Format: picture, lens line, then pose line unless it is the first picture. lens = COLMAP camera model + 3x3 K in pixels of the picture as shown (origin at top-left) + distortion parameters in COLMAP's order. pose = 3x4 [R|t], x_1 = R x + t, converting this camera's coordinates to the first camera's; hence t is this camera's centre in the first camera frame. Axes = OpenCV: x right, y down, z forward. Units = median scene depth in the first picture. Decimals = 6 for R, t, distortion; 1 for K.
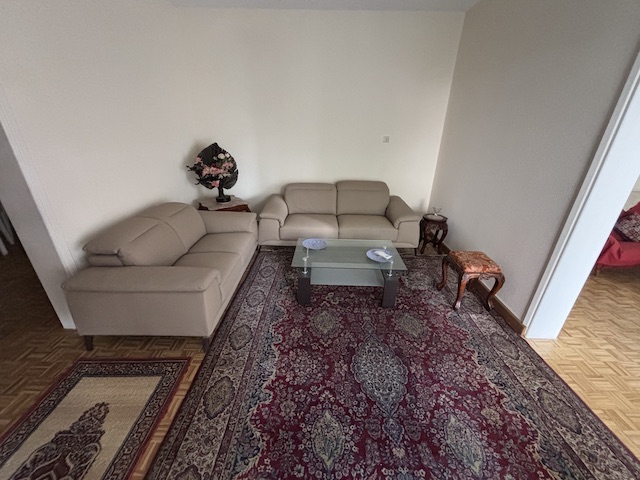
lens RADIAL K [[258.3, 0, 318.4], [0, 258.3, 241.4], [0, 0, 1]] dist [-0.000220, -0.000880]
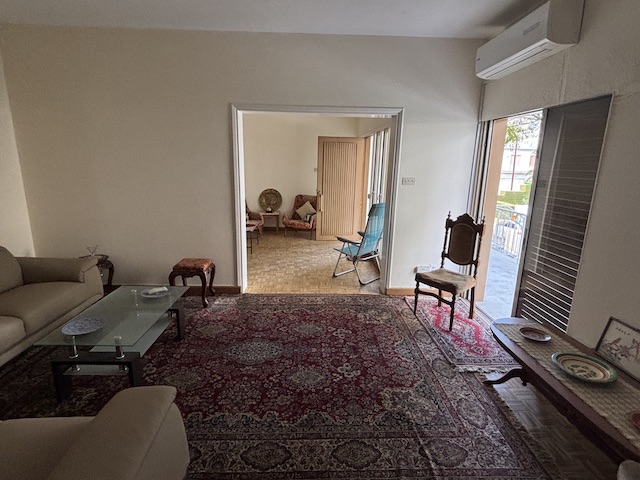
lens RADIAL K [[335.7, 0, 317.1], [0, 335.7, 238.9], [0, 0, 1]] dist [-0.001011, -0.000617]
pose [[-0.042653, -0.244733, 0.968652, -1.249378], [0.401997, 0.883386, 0.240891, -0.244145], [-0.914647, 0.399670, 0.060703, 0.452807]]
